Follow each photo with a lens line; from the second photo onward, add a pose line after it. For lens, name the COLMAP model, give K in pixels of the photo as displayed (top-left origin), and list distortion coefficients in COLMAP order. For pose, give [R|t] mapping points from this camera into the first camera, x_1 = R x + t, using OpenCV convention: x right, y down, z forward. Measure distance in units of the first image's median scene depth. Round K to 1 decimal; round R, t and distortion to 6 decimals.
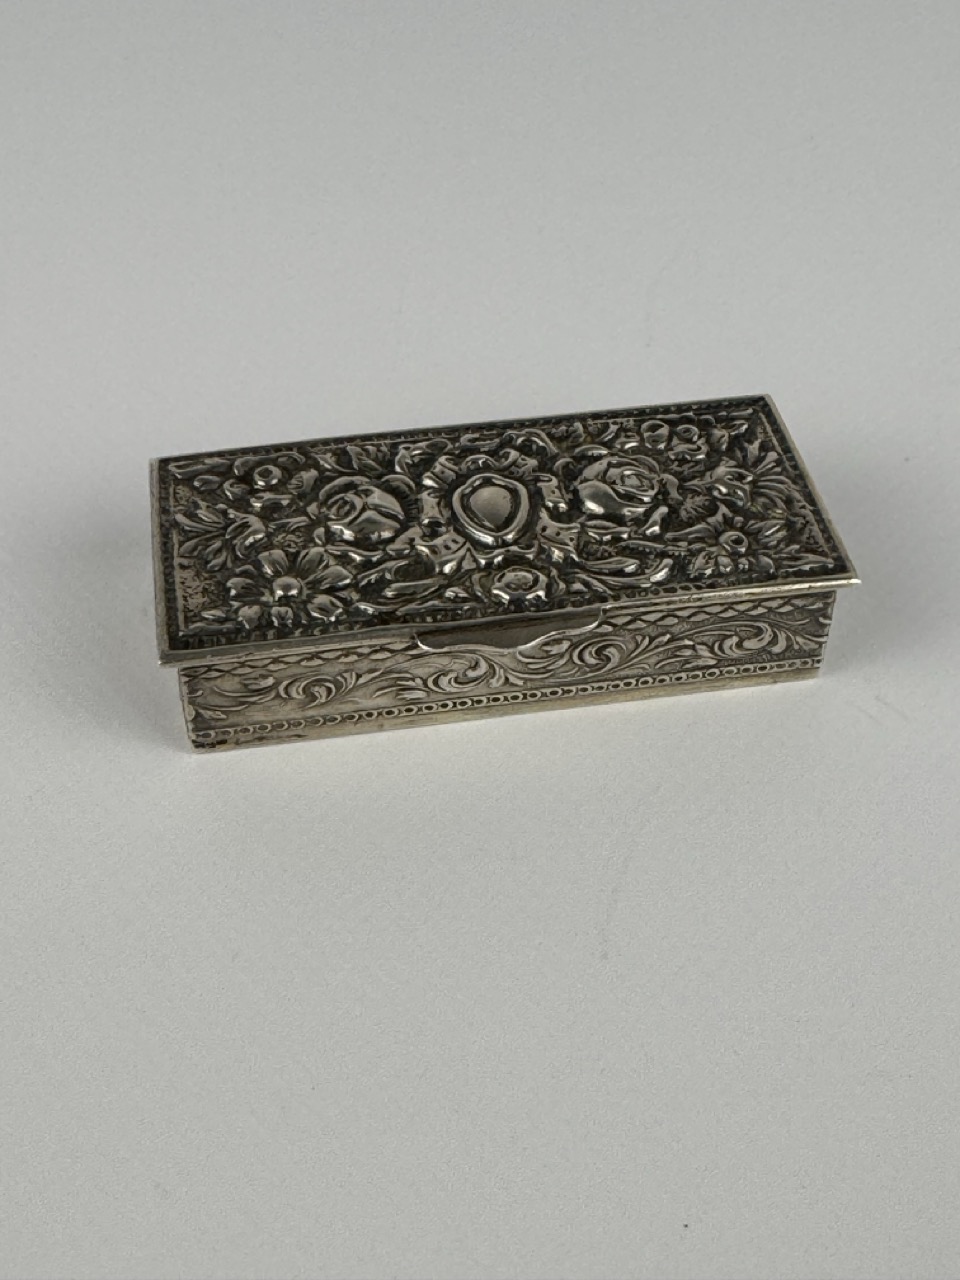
lens RADIAL K [[1820.3, 0, 480.0], [0, 1820.3, 640.0], [0, 0, 1]] dist [0.005208, 0.005521]
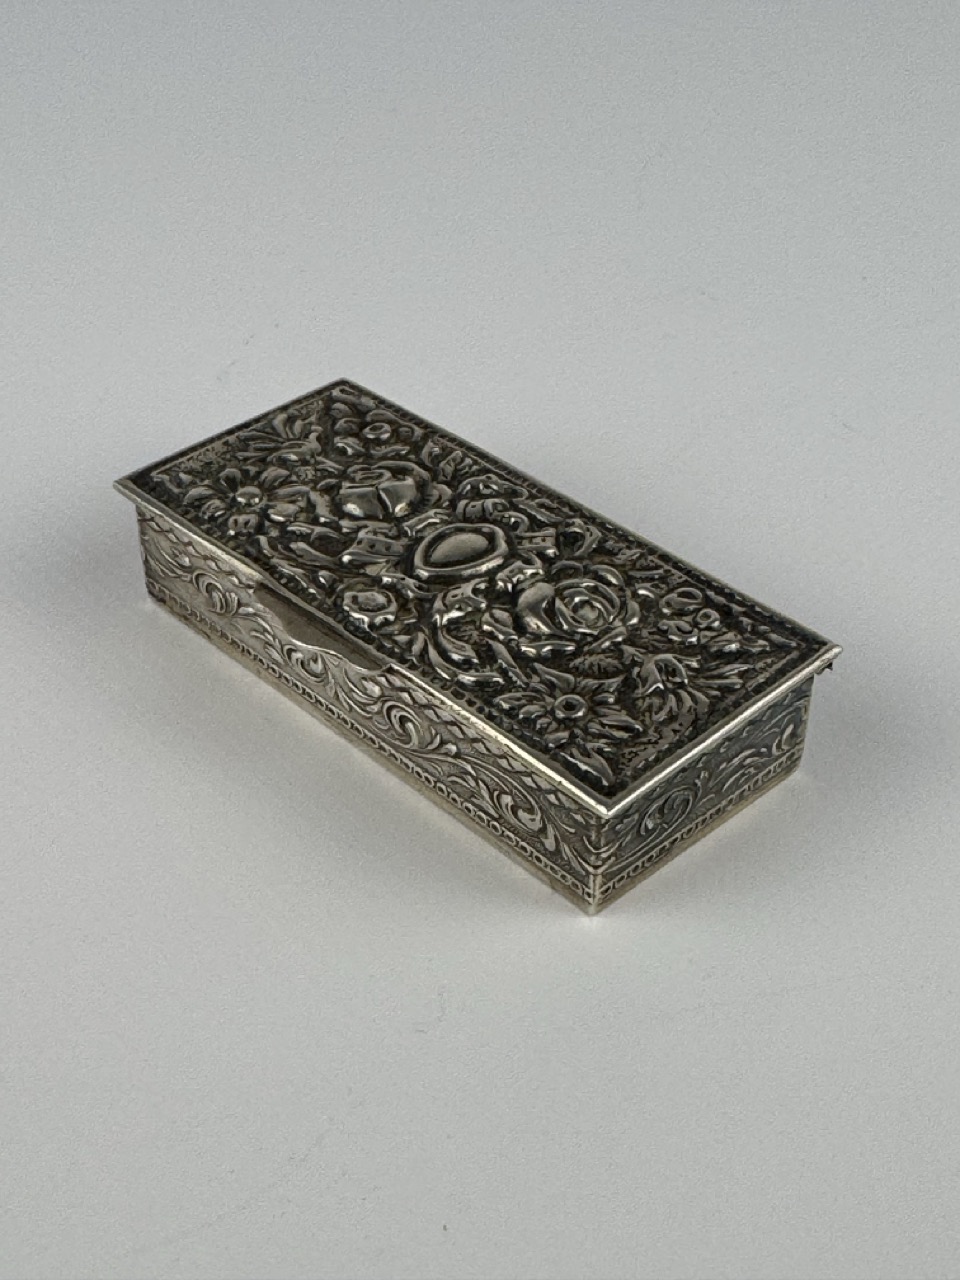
lens RADIAL K [[1820.3, 0, 480.0], [0, 1820.3, 640.0], [0, 0, 1]] dist [0.005208, 0.005521]
pose [[0.569693, 0.504345, -0.648911, 0.652486], [-0.574579, 0.808955, 0.124299, -0.160454], [0.587630, 0.302039, 0.750642, 0.320506]]
